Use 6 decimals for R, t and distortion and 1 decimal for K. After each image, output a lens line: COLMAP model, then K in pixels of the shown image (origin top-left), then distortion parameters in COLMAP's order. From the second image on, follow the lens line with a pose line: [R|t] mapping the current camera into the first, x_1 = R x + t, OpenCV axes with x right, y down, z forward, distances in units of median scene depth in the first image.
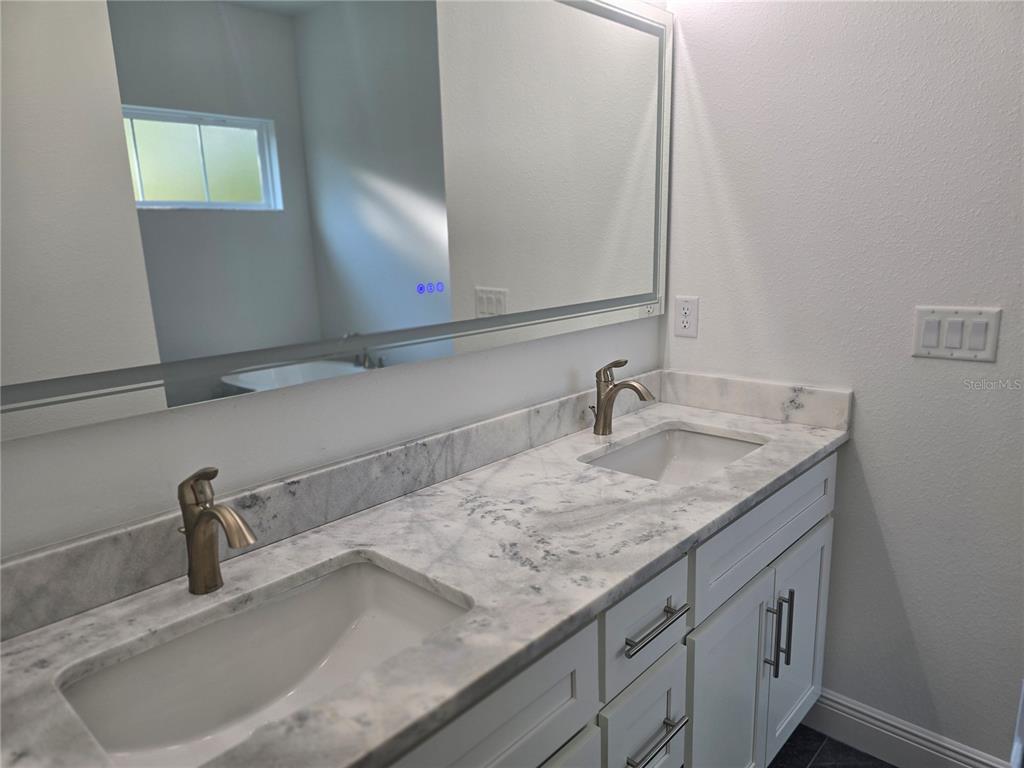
lens RADIAL K [[684.2, 0, 521.7], [0, 684.2, 391.2], [0, 0, 1]] dist [0.062221, -0.054094]
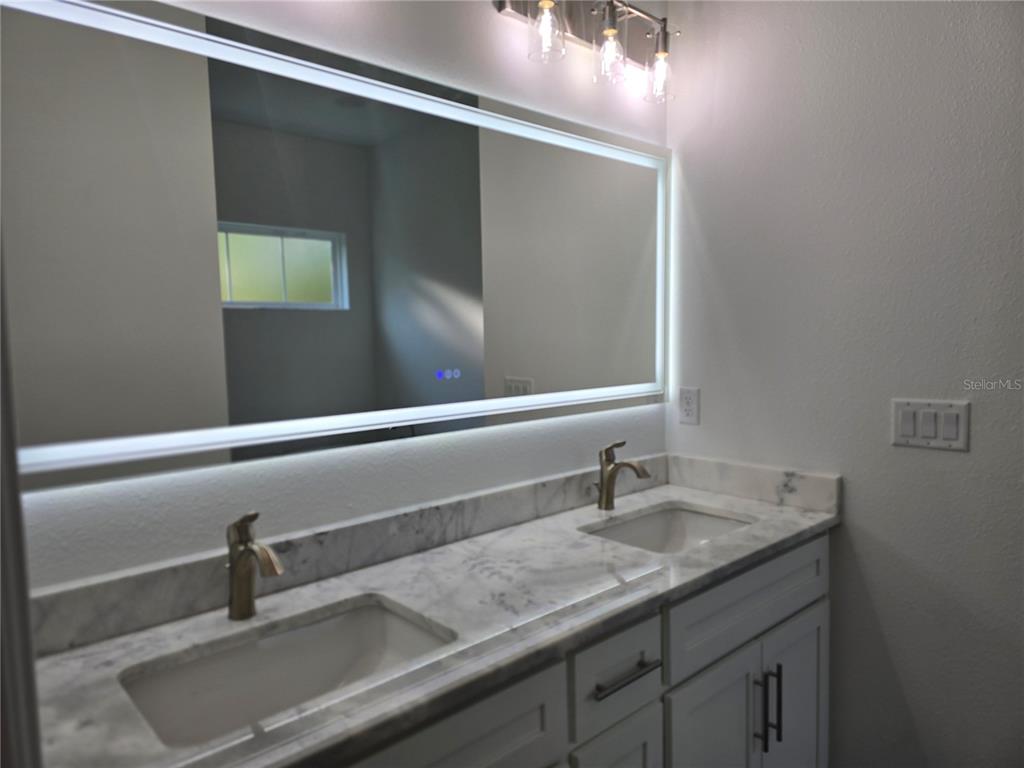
lens RADIAL K [[684.2, 0, 513.1], [0, 684.2, 388.7], [0, 0, 1]] dist [0.062221, -0.054094]
pose [[0.994667, 0.017180, -0.101701, 0.089664], [-0.031458, 0.989581, -0.140500, 0.034921], [0.098228, 0.142950, 0.984843, -0.134531]]
